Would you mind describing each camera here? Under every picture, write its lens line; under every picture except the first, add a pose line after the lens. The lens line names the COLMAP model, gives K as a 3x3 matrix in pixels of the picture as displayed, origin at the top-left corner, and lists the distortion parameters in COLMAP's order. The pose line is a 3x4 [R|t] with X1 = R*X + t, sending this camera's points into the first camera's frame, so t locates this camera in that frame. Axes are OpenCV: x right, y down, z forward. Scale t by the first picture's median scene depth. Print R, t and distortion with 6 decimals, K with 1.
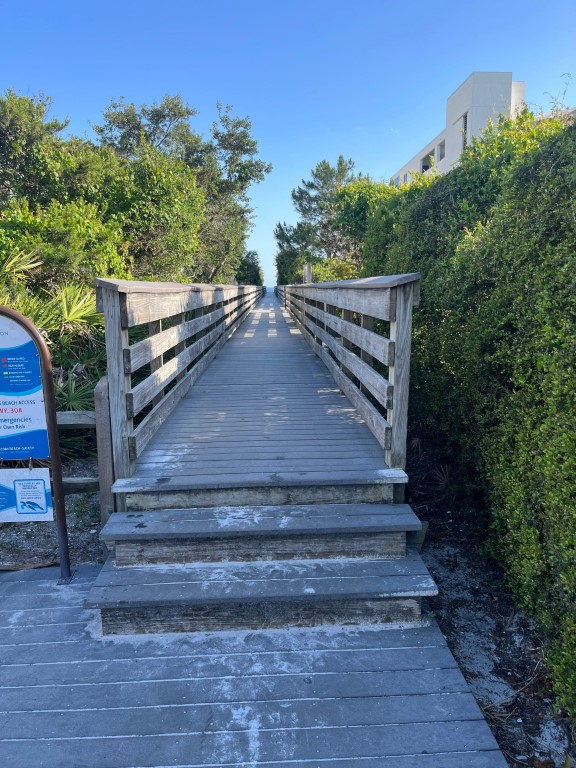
lens RADIAL K [[574.3, 0, 288.0], [0, 574.3, 384.0], [0, 0, 1]] dist [0.007096, -0.004849]
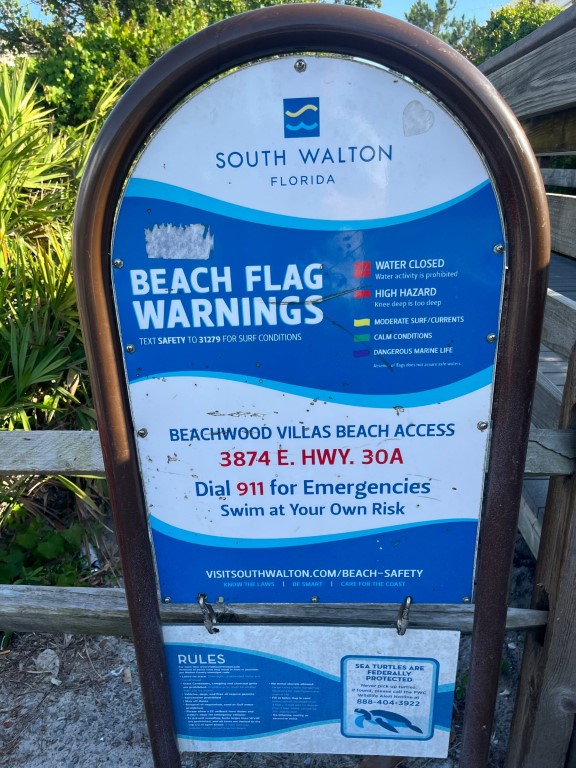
lens RADIAL K [[574.3, 0, 288.0], [0, 574.3, 384.0], [0, 0, 1]] dist [0.007096, -0.004849]
pose [[0.995527, 0.026750, -0.090612, -0.480165], [-0.008550, 0.980652, 0.195573, -0.039793], [0.094090, -0.193923, 0.976494, 0.716223]]
